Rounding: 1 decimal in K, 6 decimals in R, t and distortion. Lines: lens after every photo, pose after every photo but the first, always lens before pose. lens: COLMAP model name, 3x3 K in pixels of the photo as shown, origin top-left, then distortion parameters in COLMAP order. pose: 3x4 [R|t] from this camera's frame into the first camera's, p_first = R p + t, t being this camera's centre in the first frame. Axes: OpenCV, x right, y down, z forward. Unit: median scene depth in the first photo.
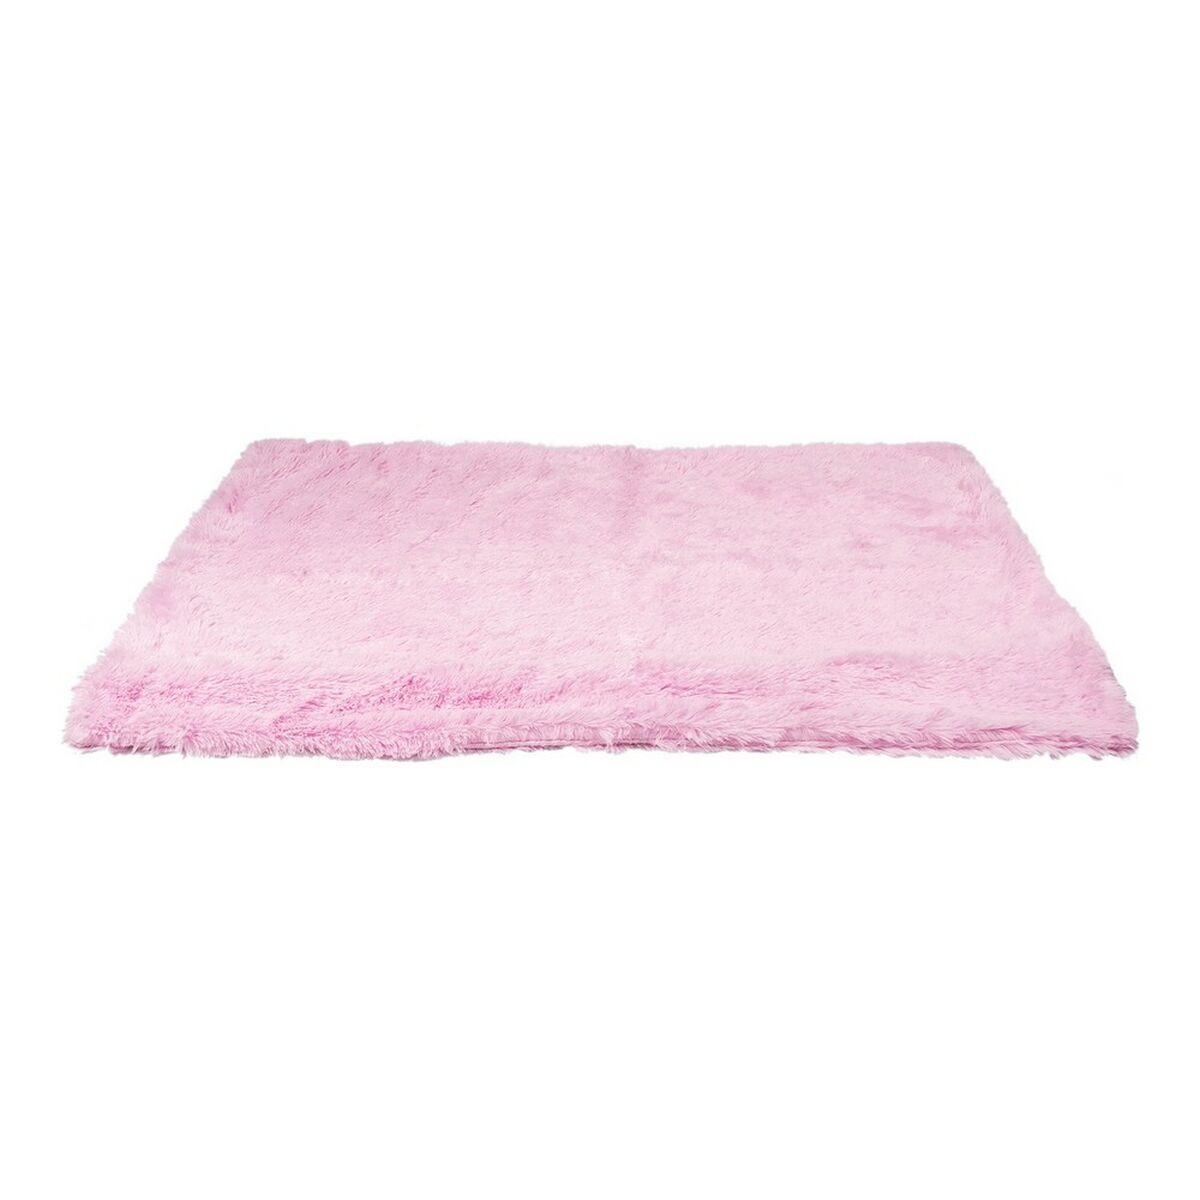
lens RADIAL K [[1840.1, 0, 600.1], [0, 1840.1, 600.0], [0, 0, 1]] dist [0.029599, 0.000000]
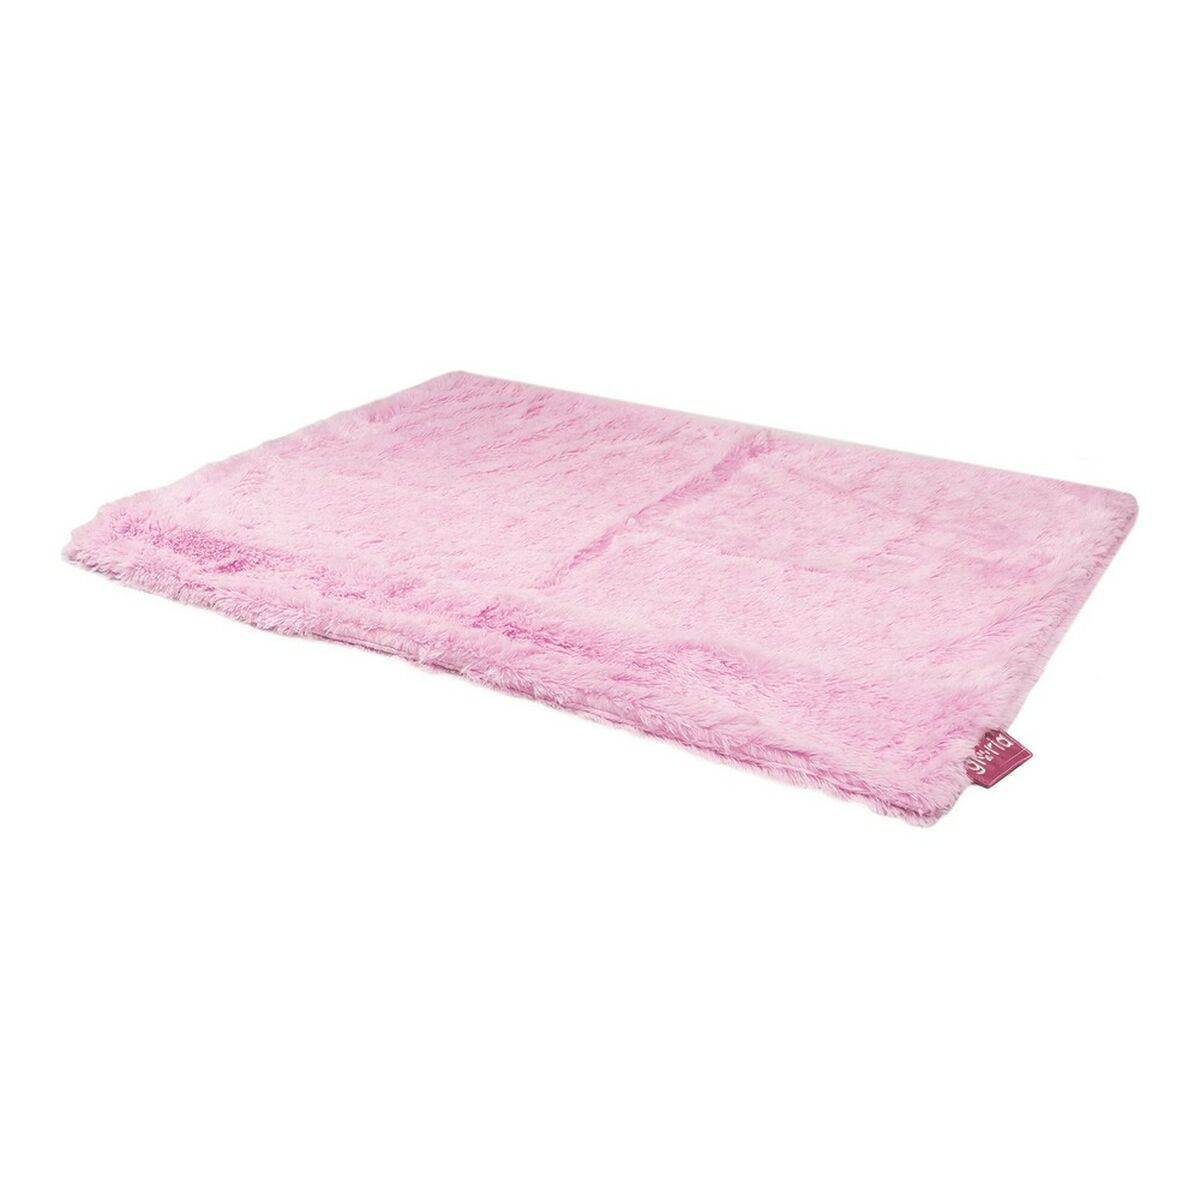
lens RADIAL K [[1924.2, 0, 600.0], [0, 1924.2, 599.8], [0, 0, 1]] dist [-0.003494, 0.000000]
pose [[0.768562, 0.191634, -0.610401, 0.680840], [-0.237802, 0.971298, 0.005519, 0.017657], [0.593939, 0.140913, 0.792073, 0.229908]]
